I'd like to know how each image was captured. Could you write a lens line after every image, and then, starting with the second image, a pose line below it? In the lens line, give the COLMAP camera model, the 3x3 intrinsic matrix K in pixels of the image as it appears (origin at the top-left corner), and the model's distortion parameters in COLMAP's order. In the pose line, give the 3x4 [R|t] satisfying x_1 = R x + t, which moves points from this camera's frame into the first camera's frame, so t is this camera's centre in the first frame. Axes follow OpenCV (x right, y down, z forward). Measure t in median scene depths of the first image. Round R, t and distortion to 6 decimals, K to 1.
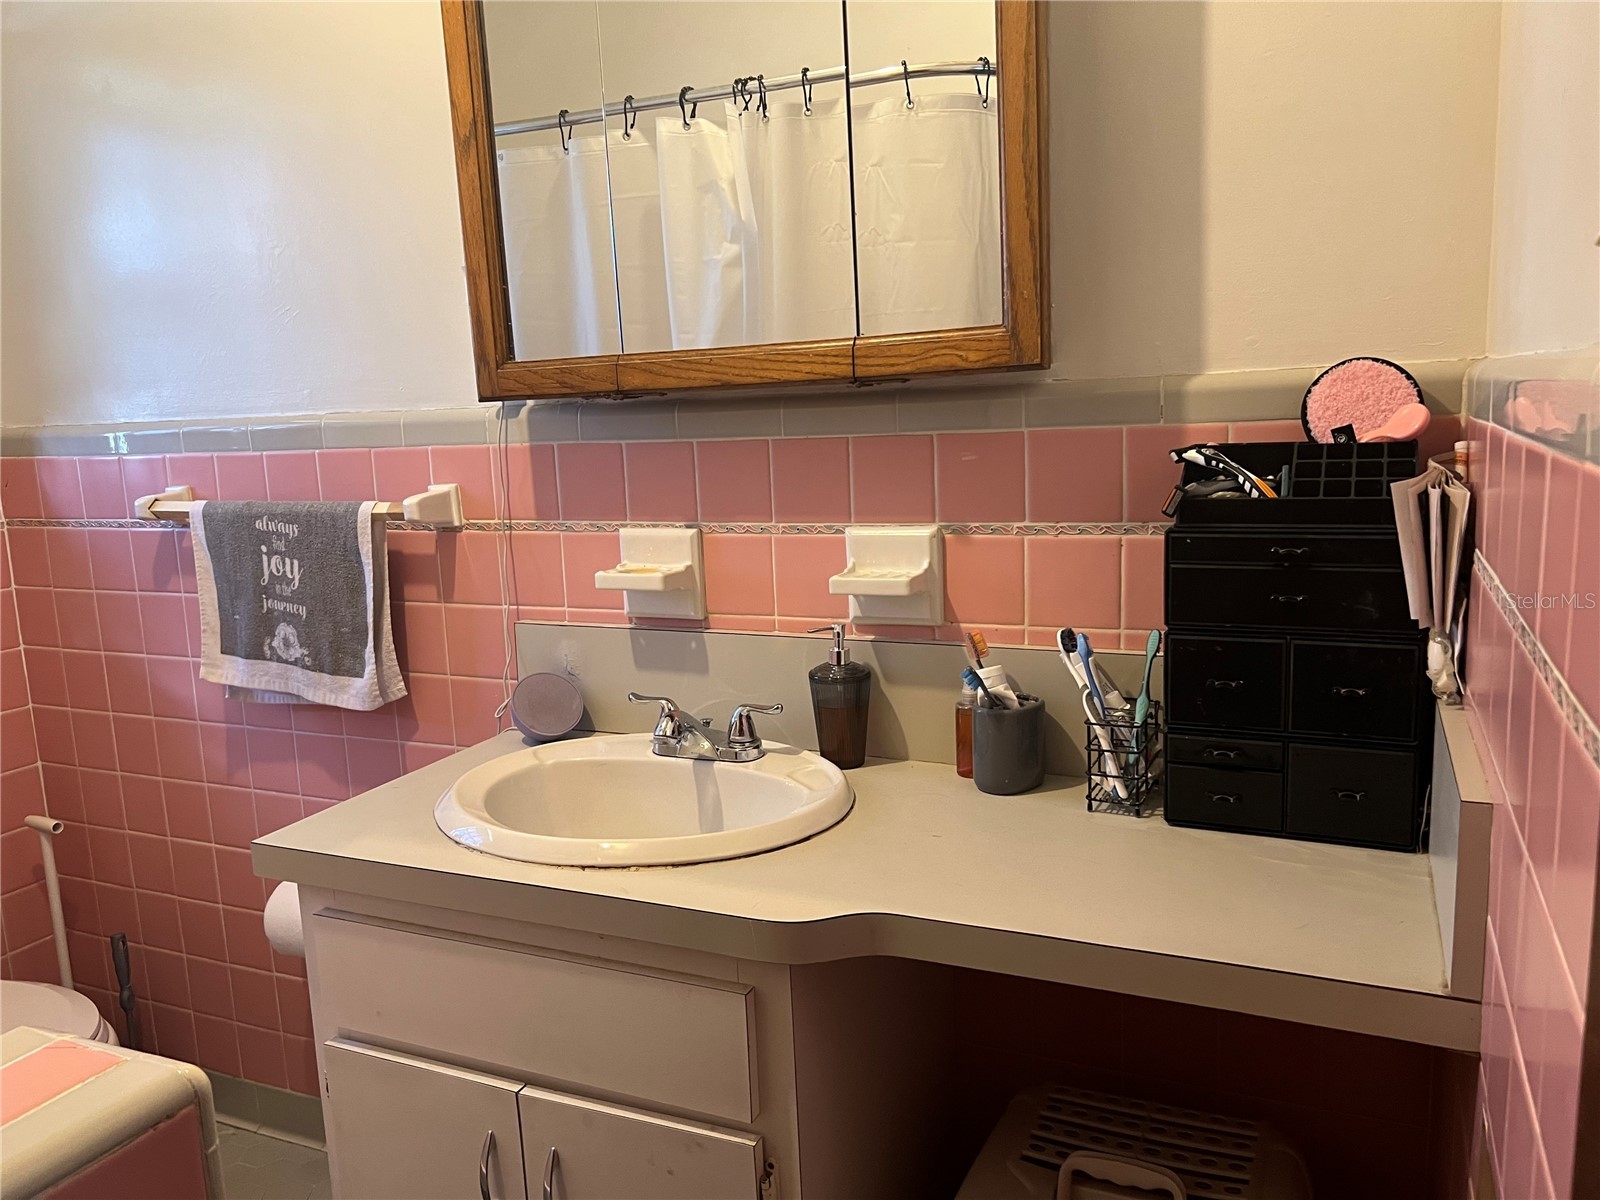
lens RADIAL K [[1195.6, 0, 800.0], [0, 1195.6, 600.0], [0, 0, 1]] dist [-0.001710, -0.001571]
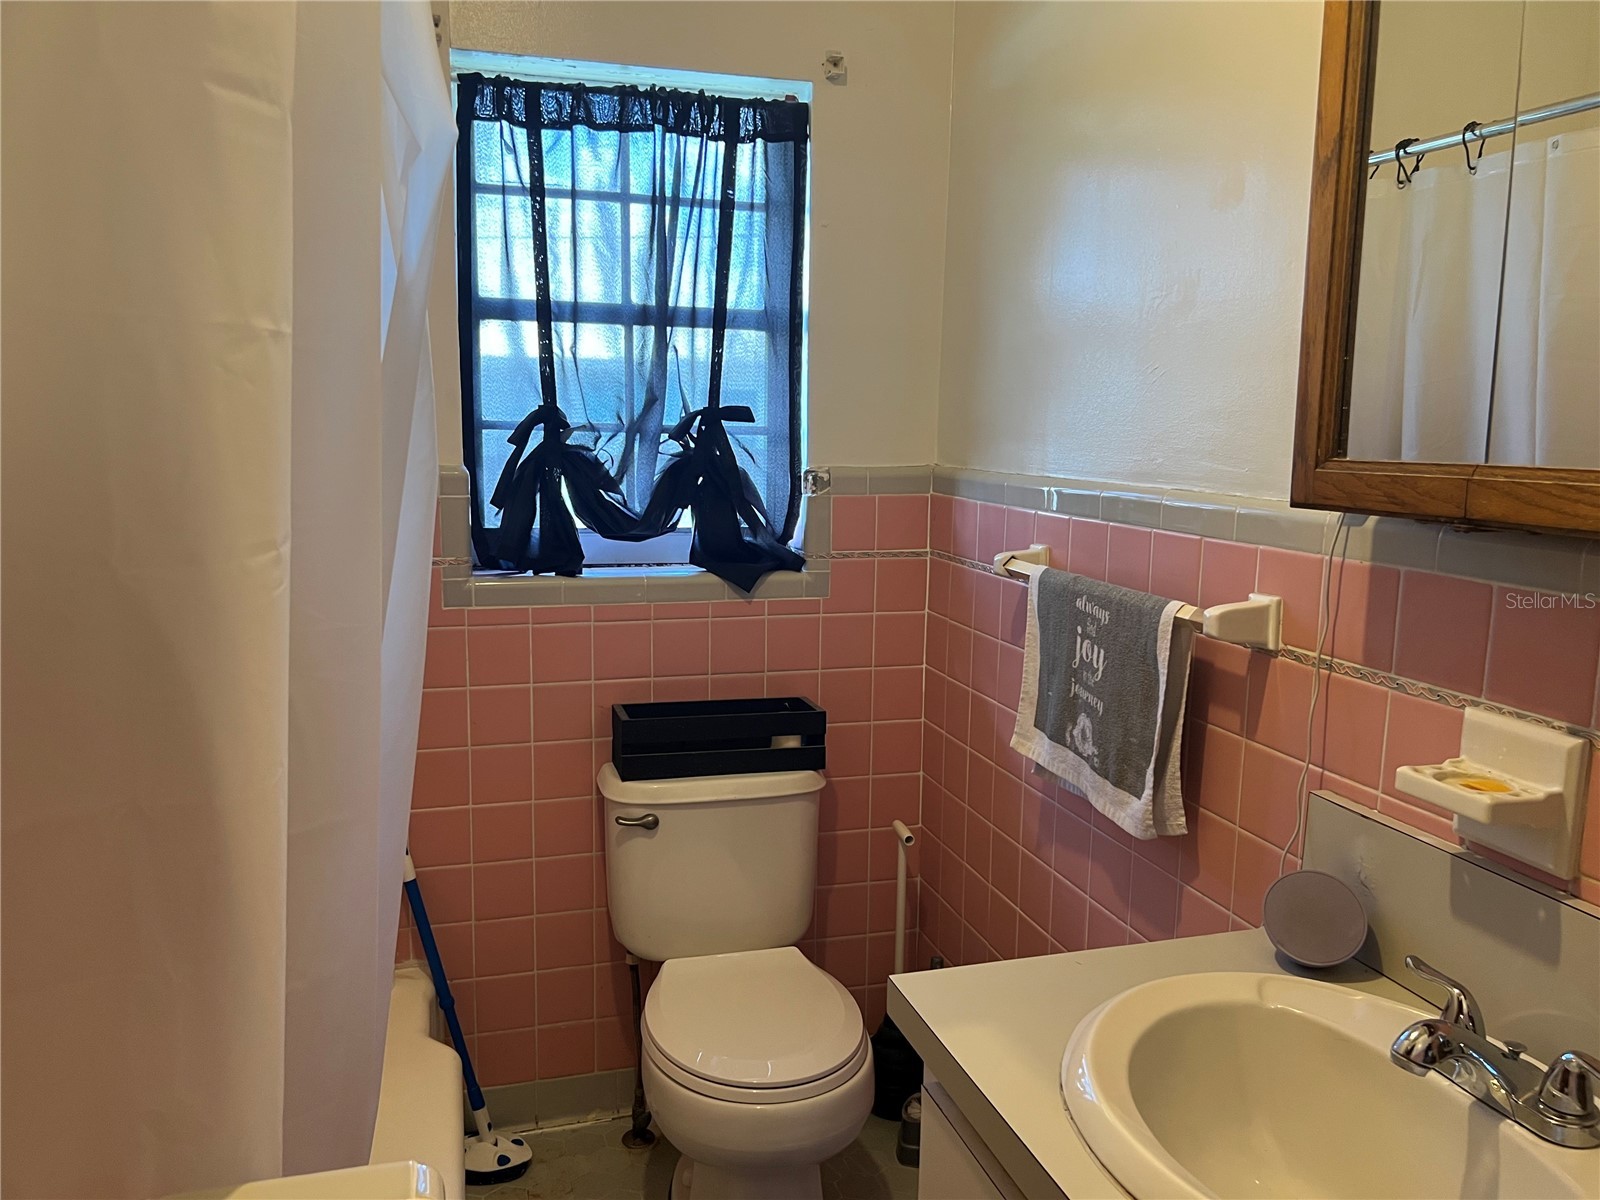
lens RADIAL K [[1217.3, 0, 800.0], [0, 1217.3, 600.0], [0, 0, 1]] dist [0.036817, -0.005334]
pose [[0.649671, 0.161695, -0.742821, 0.105293], [-0.165144, 0.983802, 0.069716, -0.097582], [0.742062, 0.077380, 0.665850, 0.223231]]
